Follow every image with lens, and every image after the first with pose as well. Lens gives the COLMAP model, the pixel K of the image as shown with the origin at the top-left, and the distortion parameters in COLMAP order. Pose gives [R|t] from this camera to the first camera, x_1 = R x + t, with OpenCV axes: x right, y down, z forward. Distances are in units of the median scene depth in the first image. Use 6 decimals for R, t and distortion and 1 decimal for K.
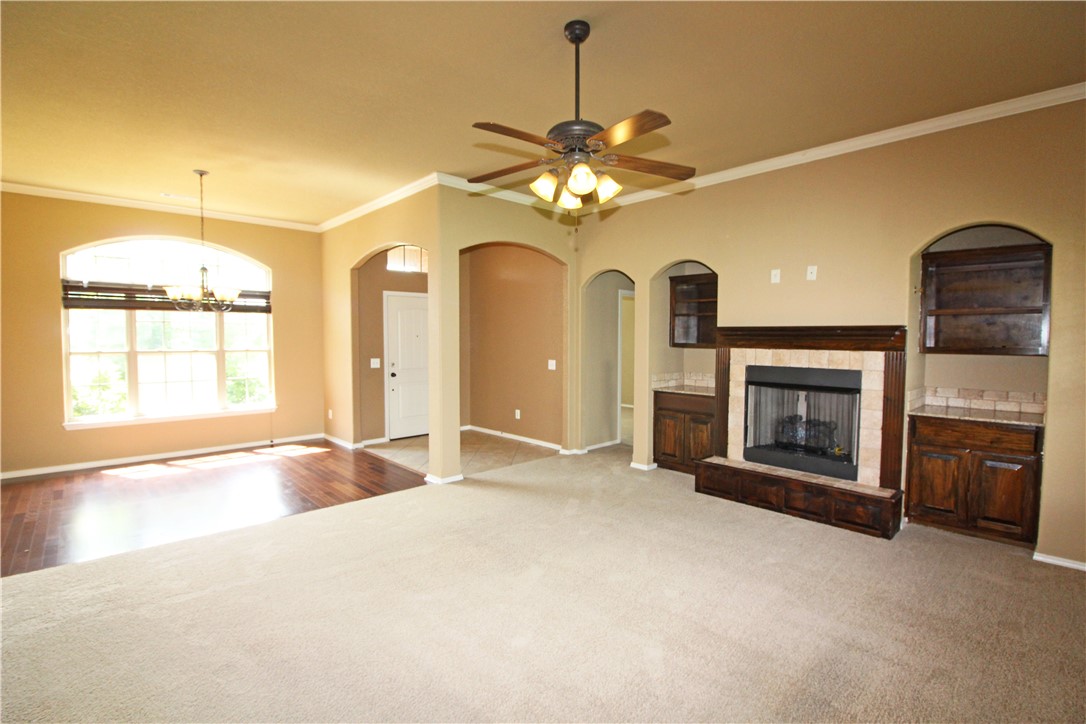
lens RADIAL K [[507.5, 0, 547.4], [0, 507.5, 363.1], [0, 0, 1]] dist [-0.001745, -0.004248]
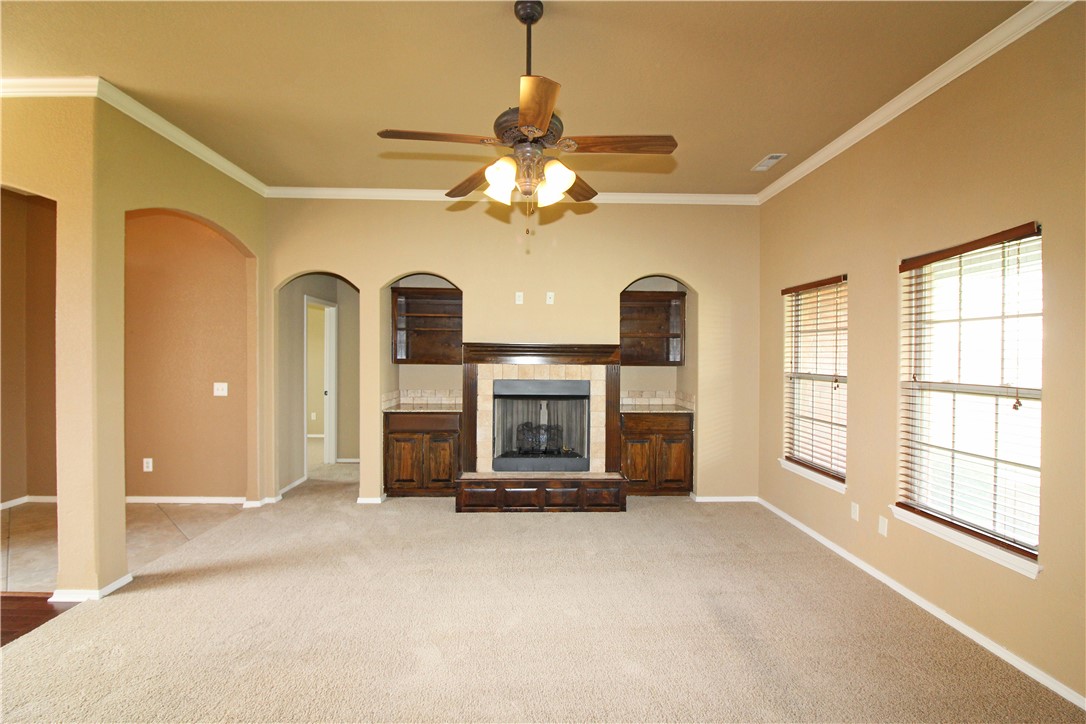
lens RADIAL K [[507.5, 0, 543.9], [0, 507.5, 357.6], [0, 0, 1]] dist [-0.001745, -0.004248]
pose [[0.658498, -0.001903, 0.752580, -0.322682], [0.033812, 0.999062, -0.027058, -0.009415], [-0.751822, 0.043264, 0.657945, 0.224094]]
